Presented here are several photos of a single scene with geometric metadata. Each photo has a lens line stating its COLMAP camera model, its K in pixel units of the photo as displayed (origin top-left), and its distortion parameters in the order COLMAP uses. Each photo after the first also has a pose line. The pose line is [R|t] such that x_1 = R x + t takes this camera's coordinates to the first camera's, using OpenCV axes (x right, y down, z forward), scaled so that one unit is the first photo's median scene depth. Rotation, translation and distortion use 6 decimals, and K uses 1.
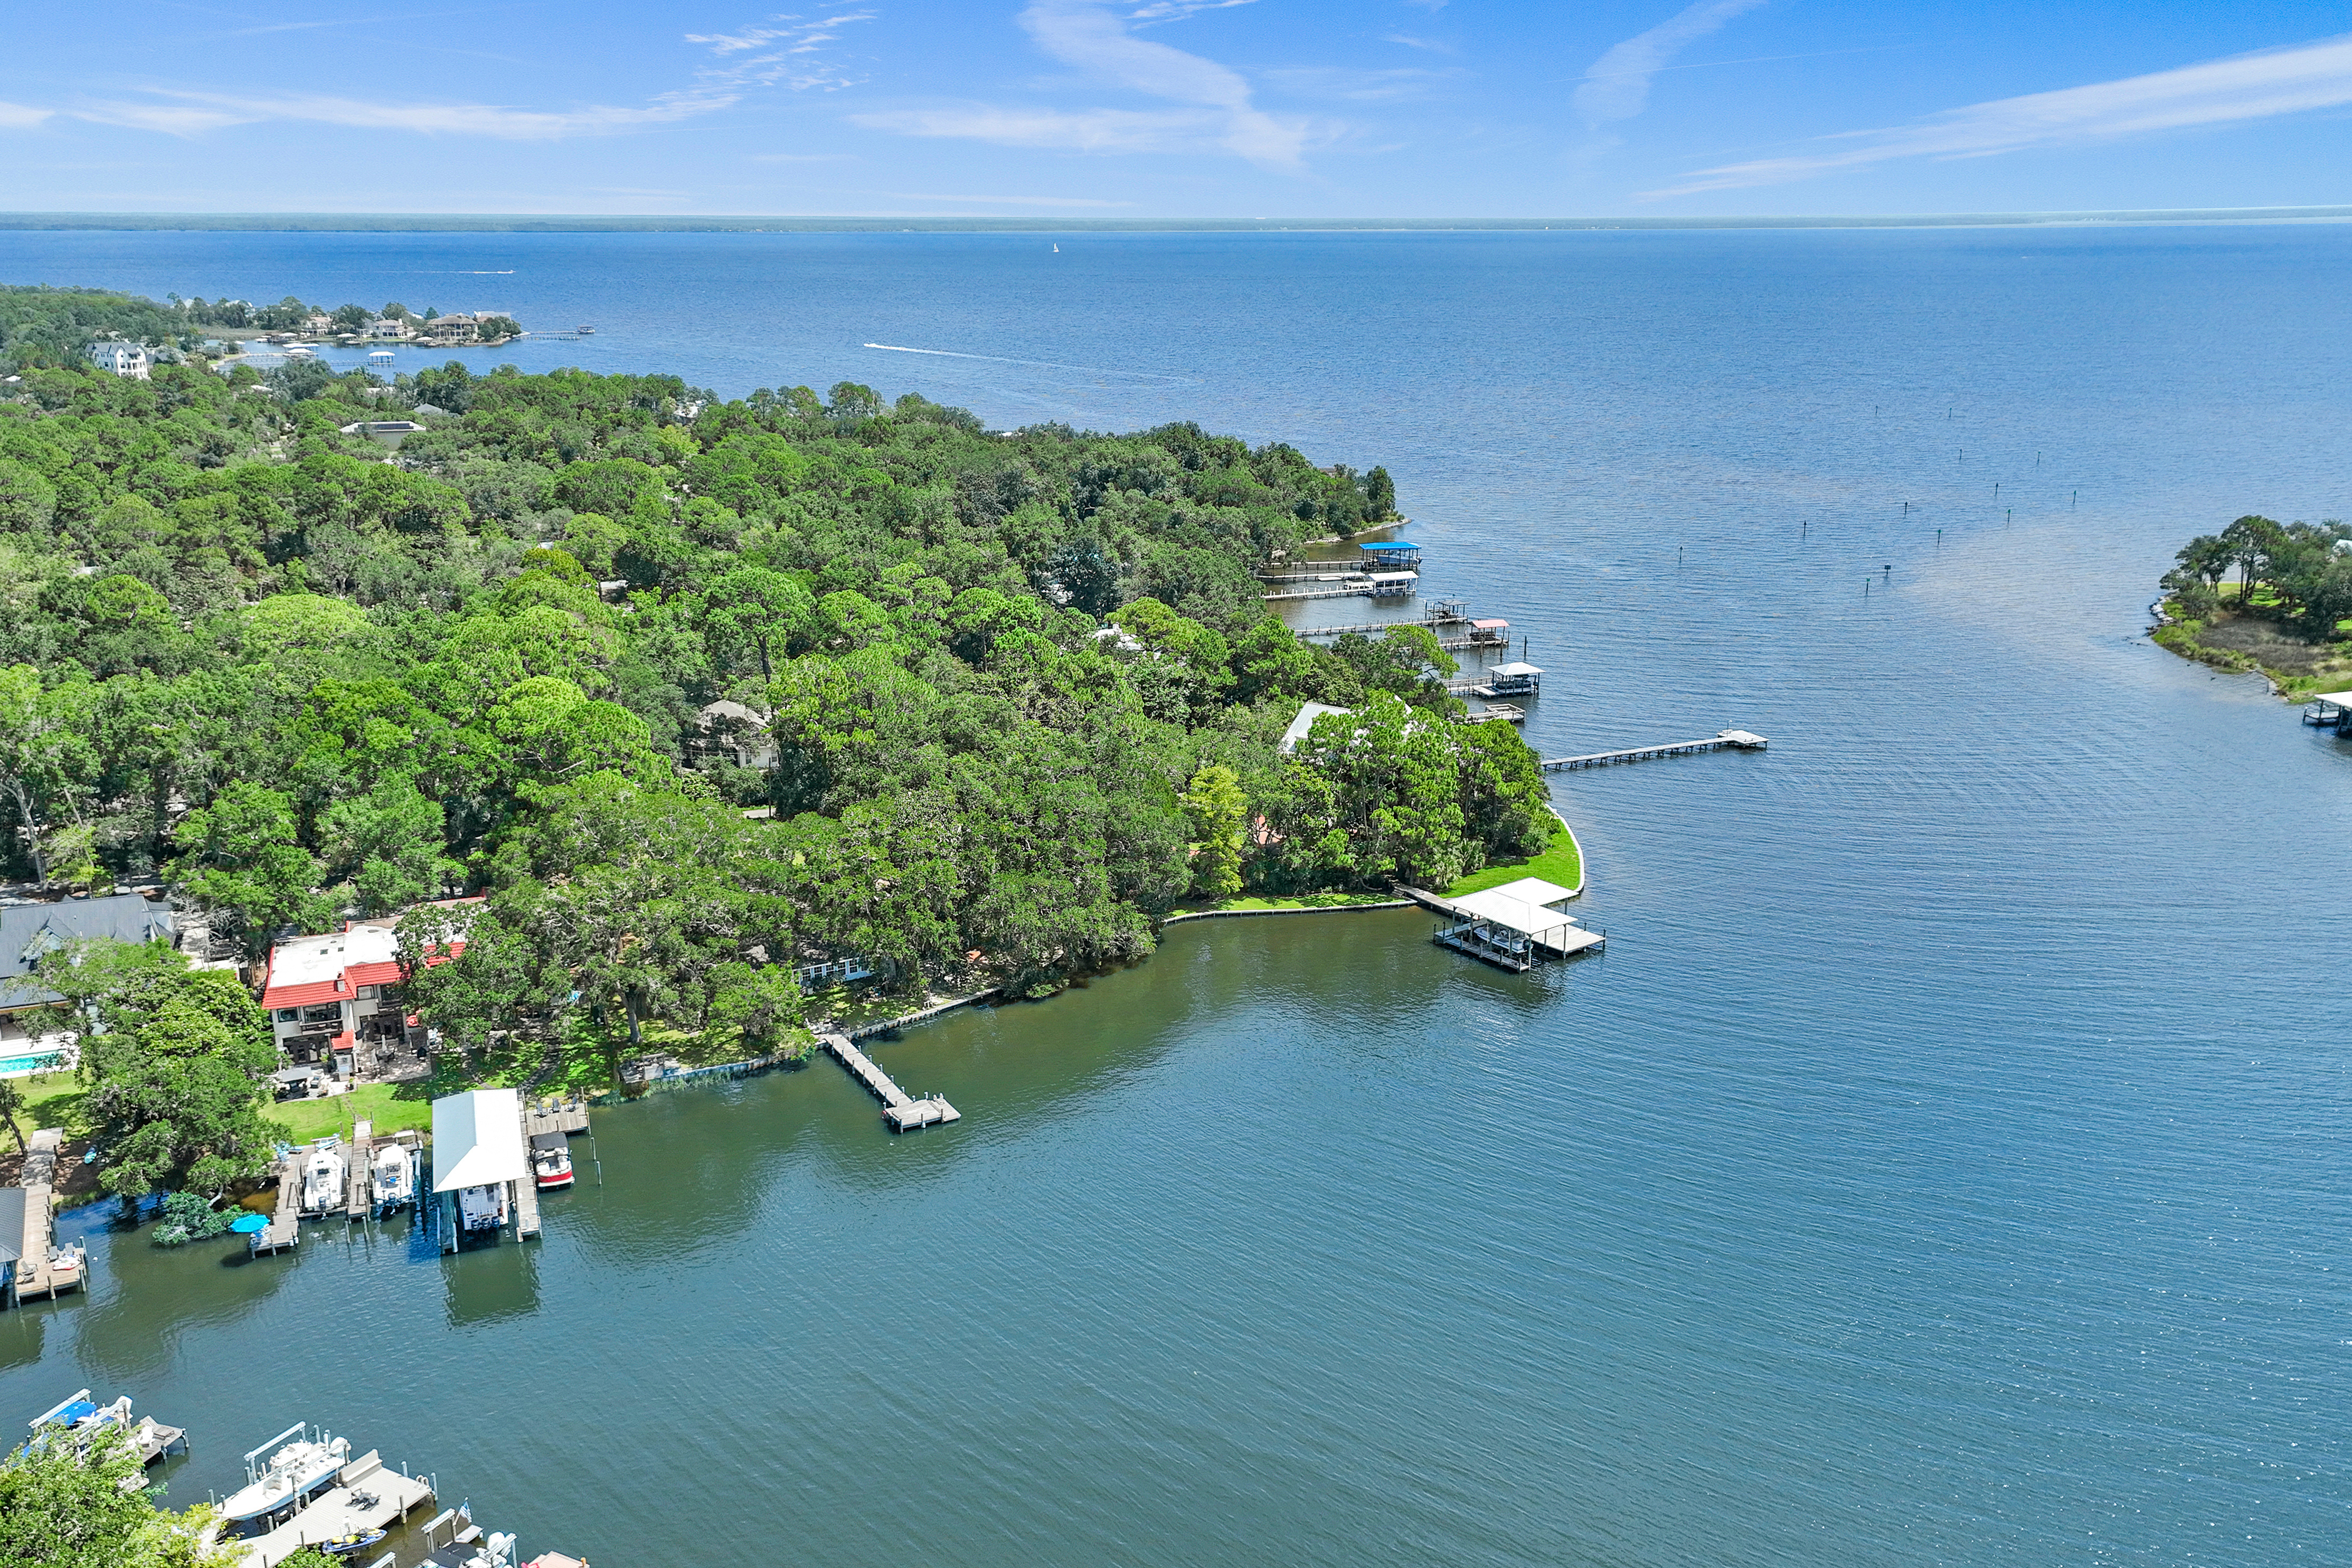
lens RADIAL K [[1901.0, 0, 1158.1], [0, 1901.0, 788.7], [0, 0, 1]] dist [0.000128, -0.005458]
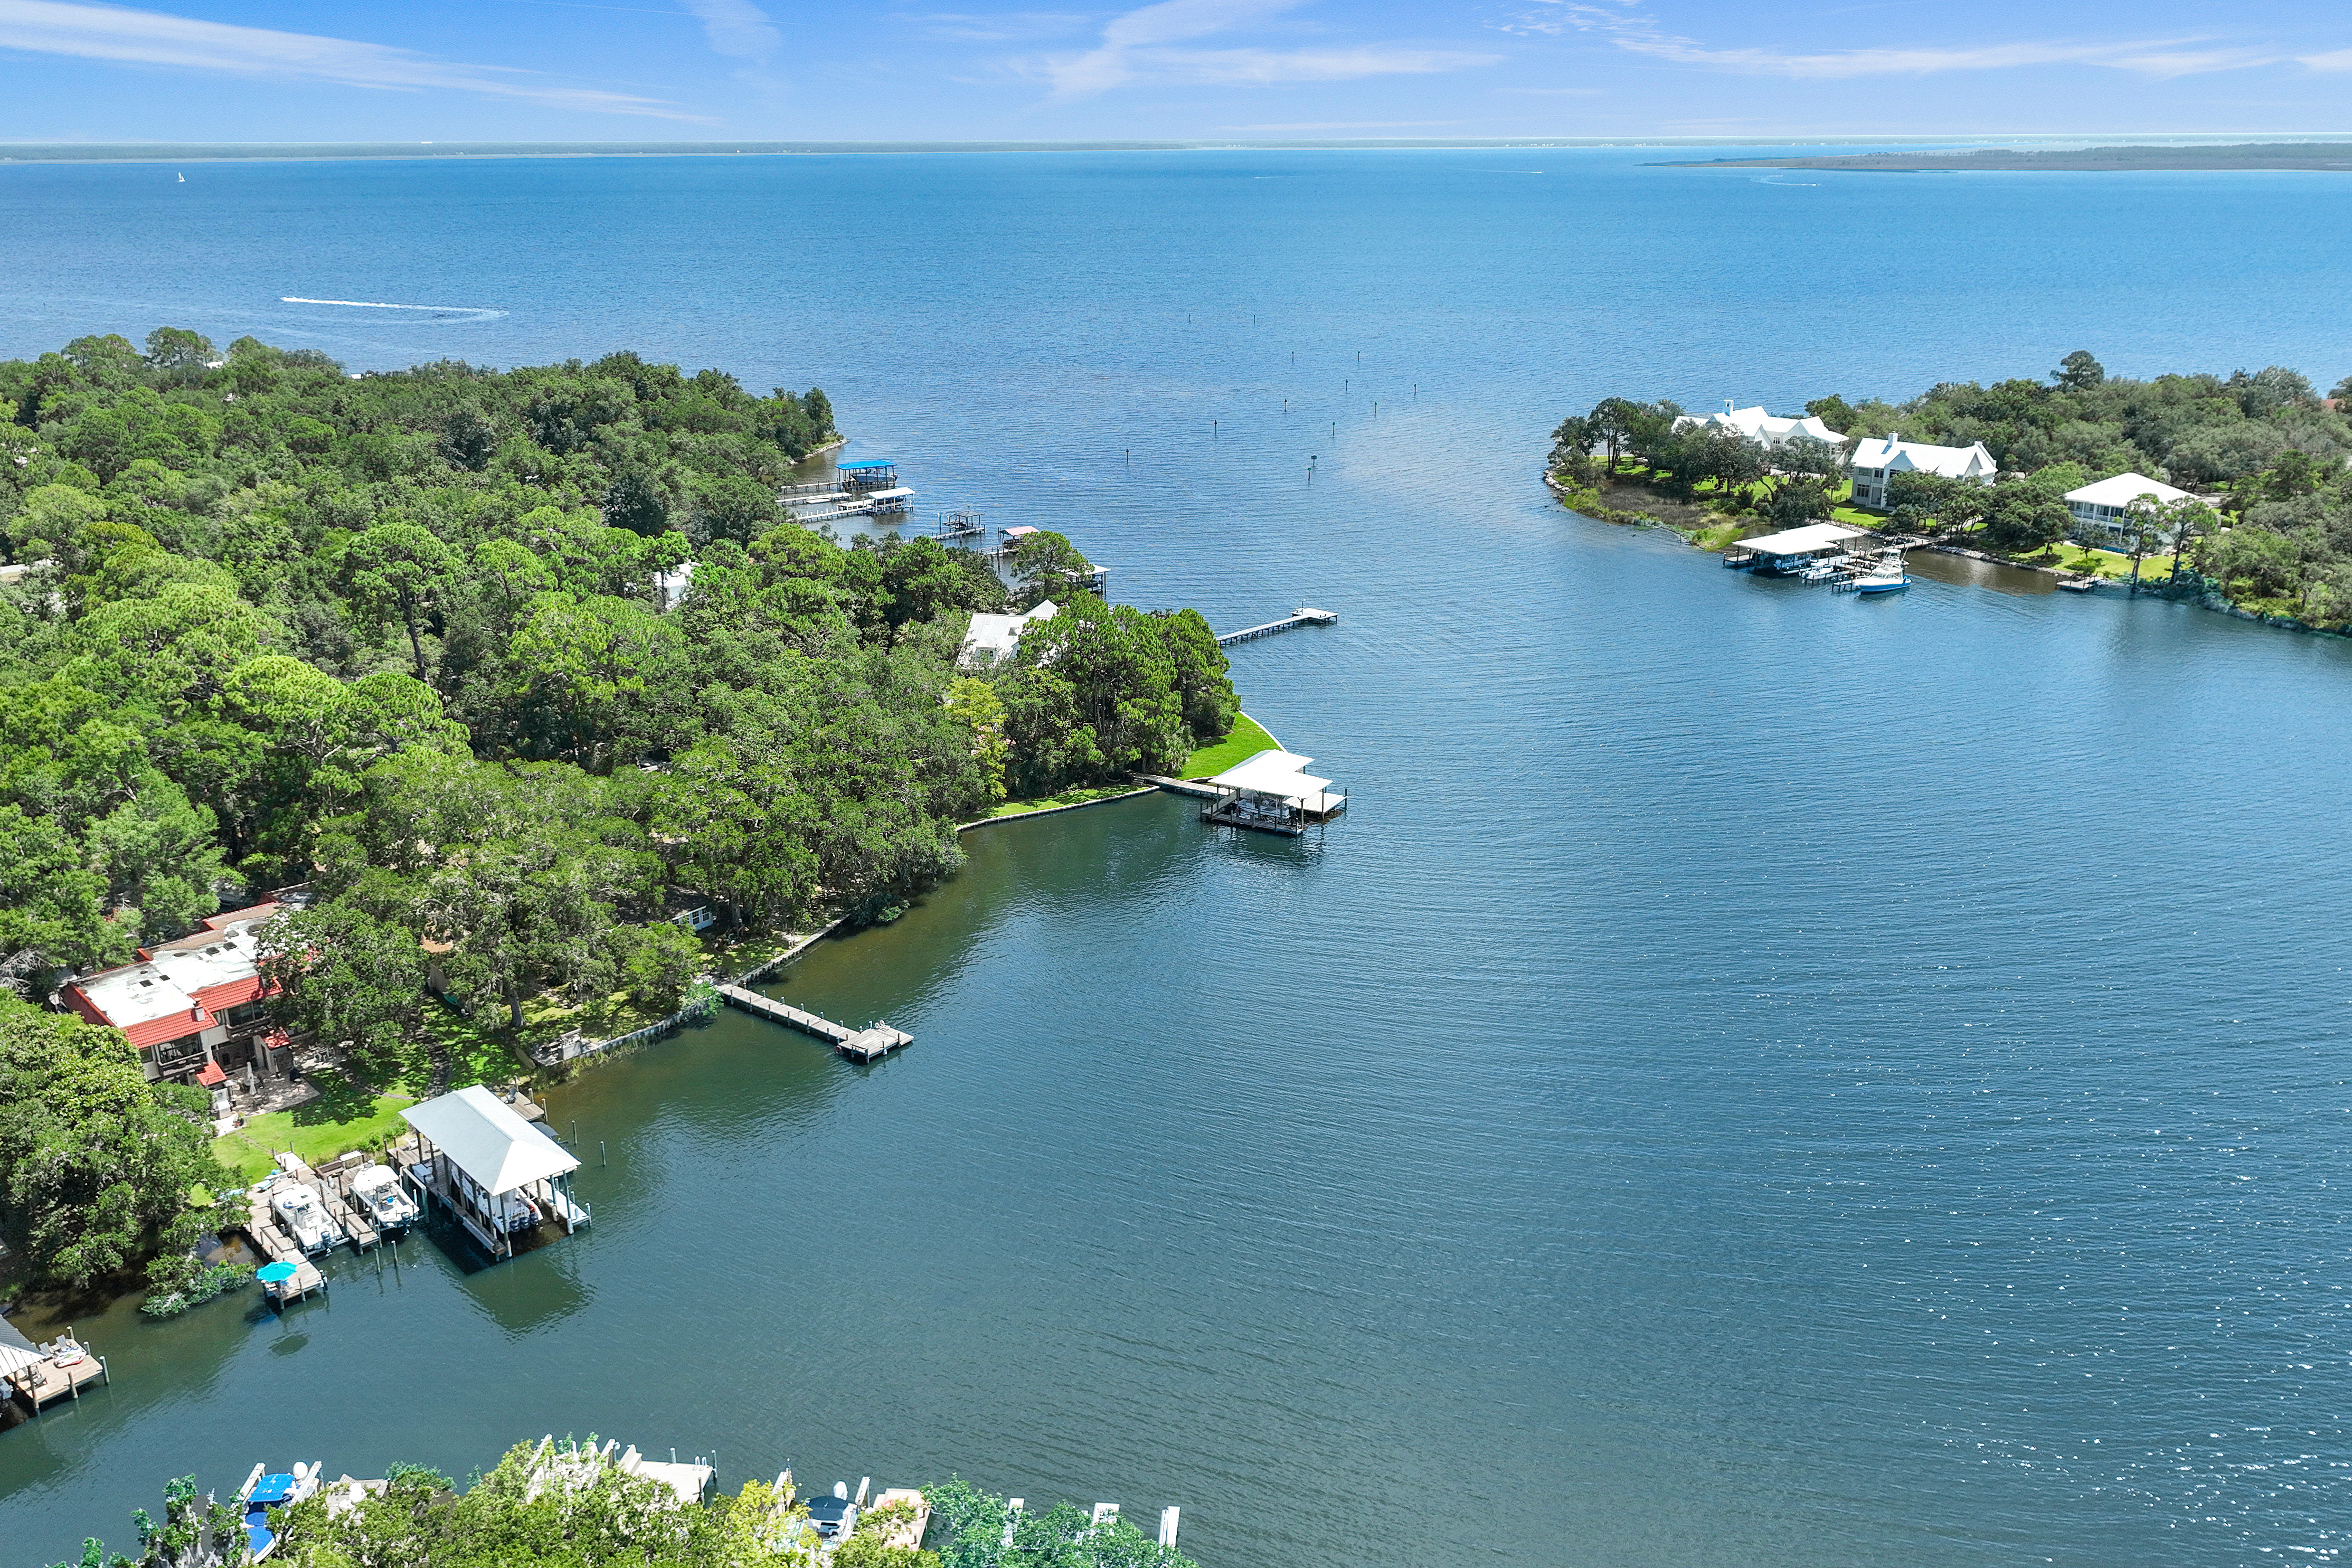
lens RADIAL K [[1909.5, 0, 1176.0], [0, 1909.5, 784.0], [0, 0, 1]] dist [-0.051401, 0.008037]
pose [[0.922136, -0.123926, 0.366480, -0.304134], [0.110163, 0.992201, 0.058324, -0.003541], [-0.370850, -0.013410, 0.928596, 0.016631]]
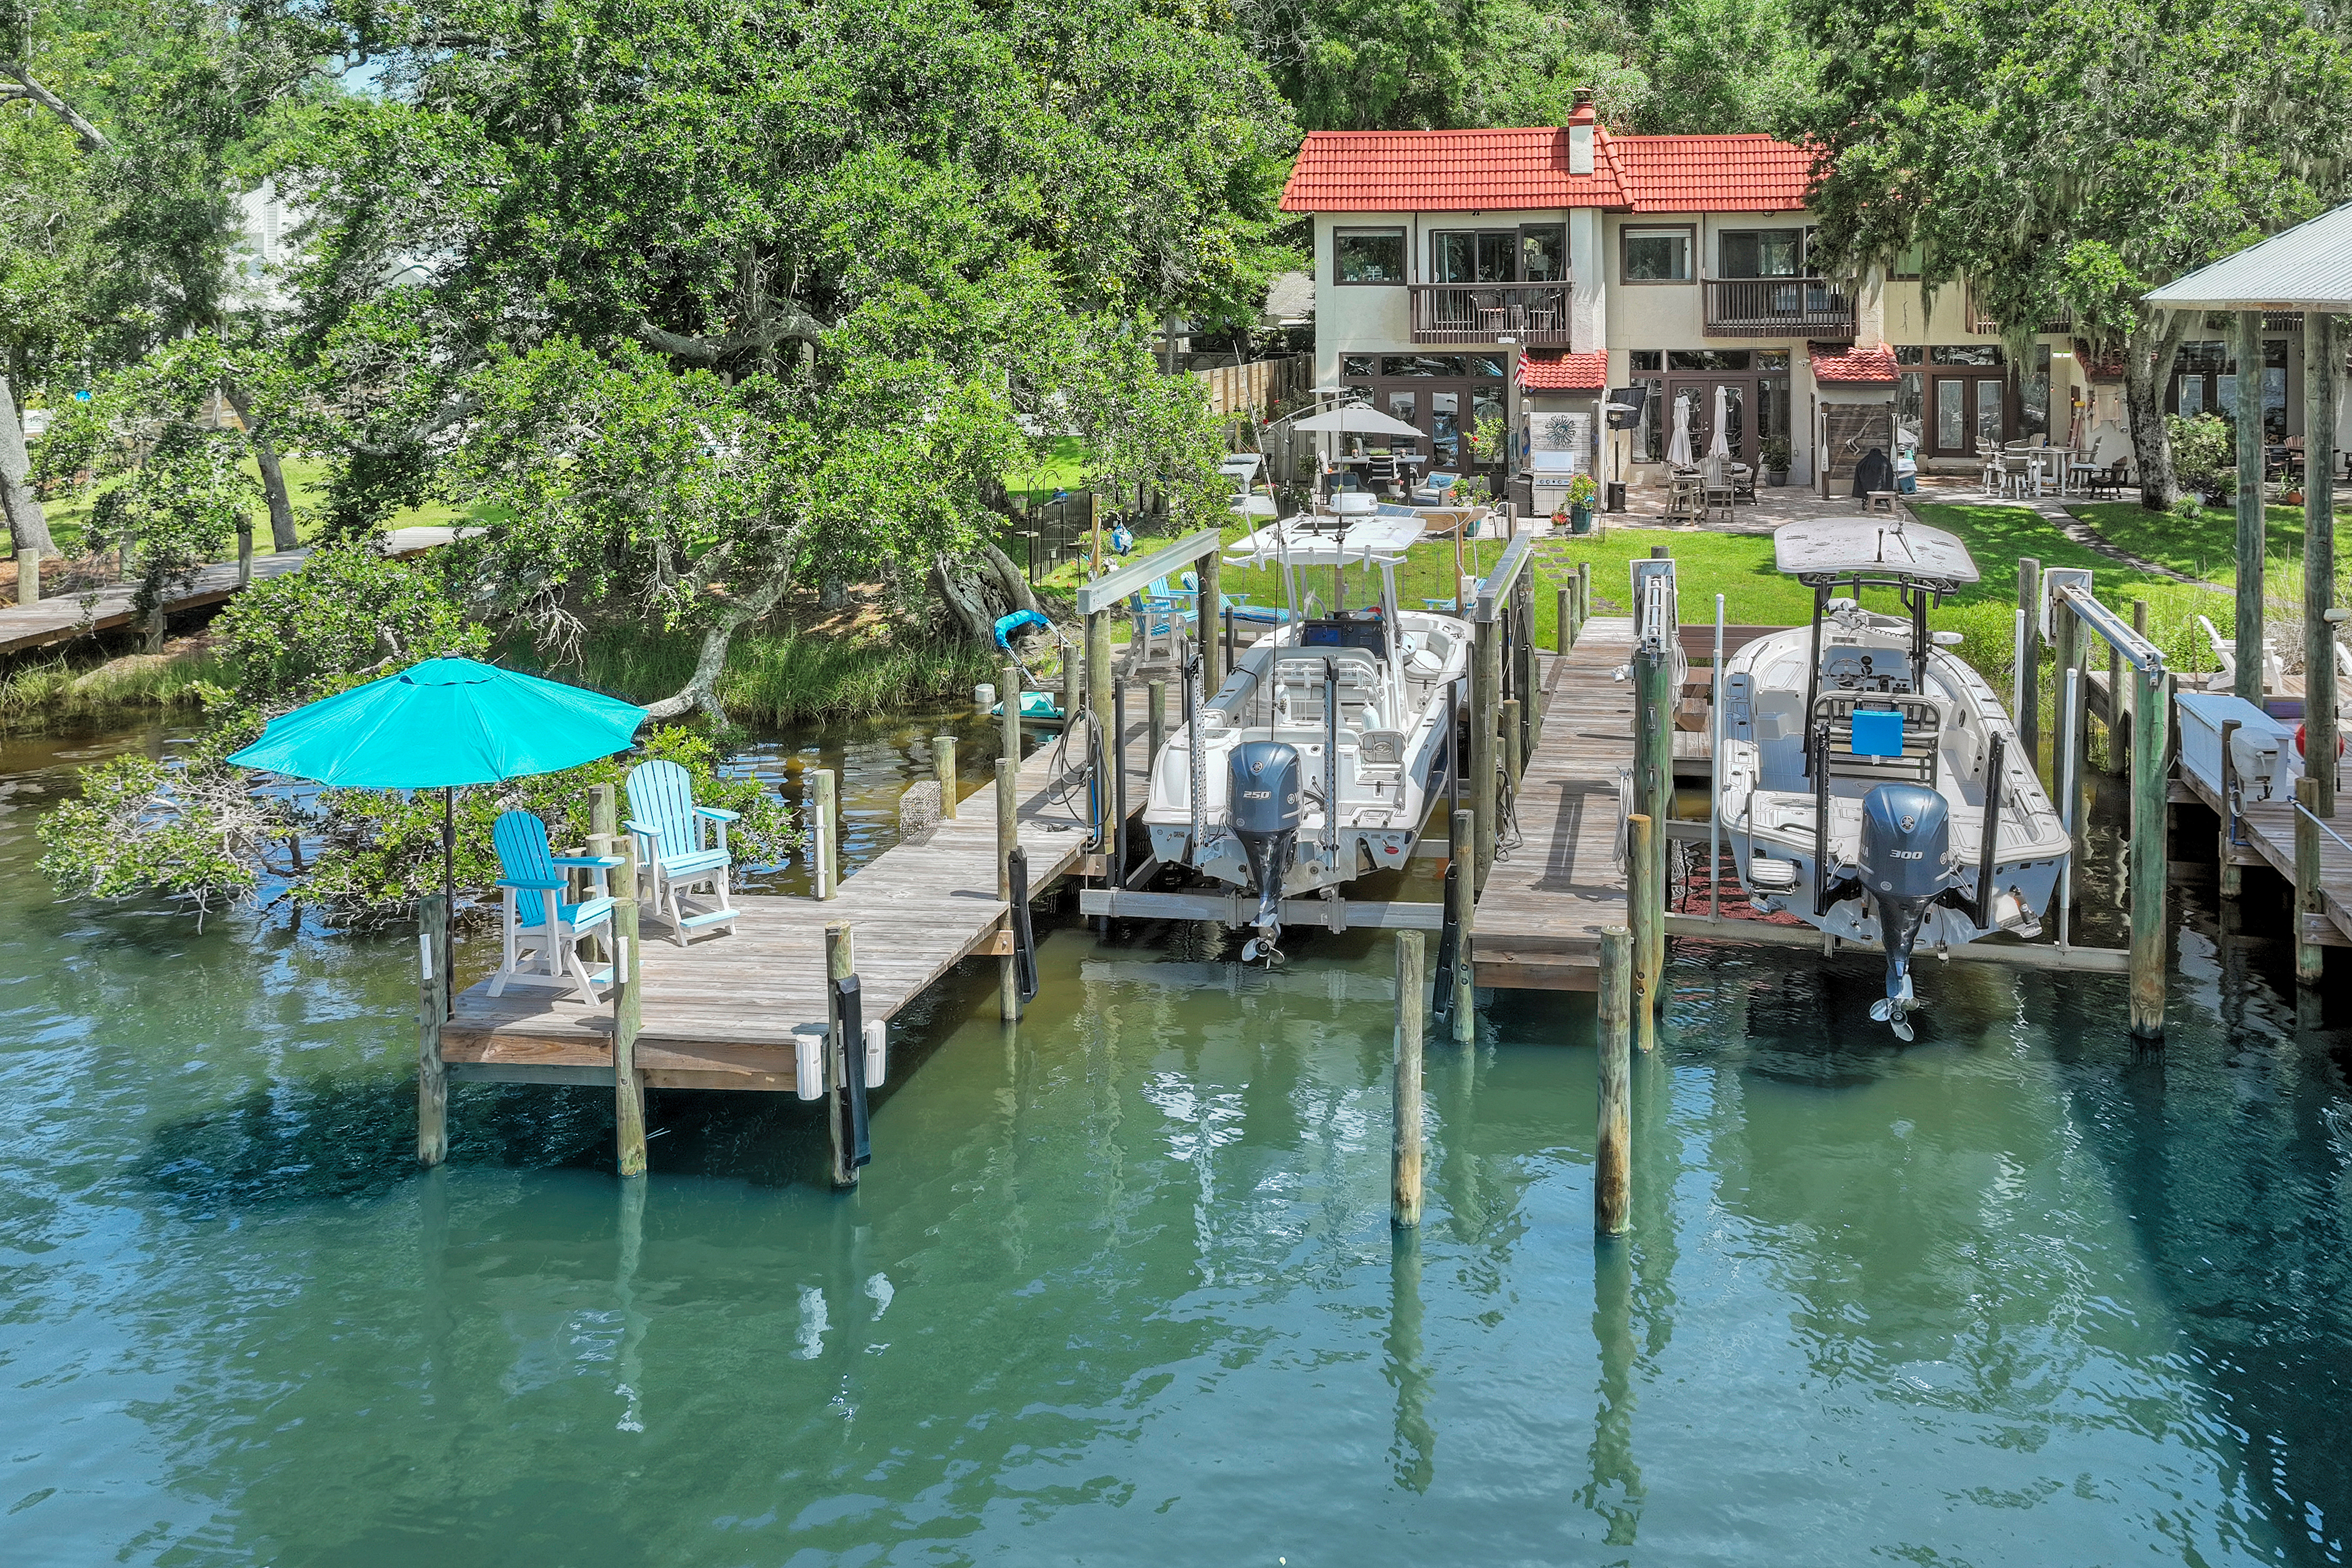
lens RADIAL K [[1989.7, 0, 1332.2], [0, 1989.7, 380.8], [0, 0, 1]] dist [0.010563, -0.002472]
pose [[0.859950, 0.006984, -0.510330, -0.311858], [-0.128302, 0.970755, -0.202915, 0.179151], [0.493988, 0.239973, 0.835697, 0.742911]]
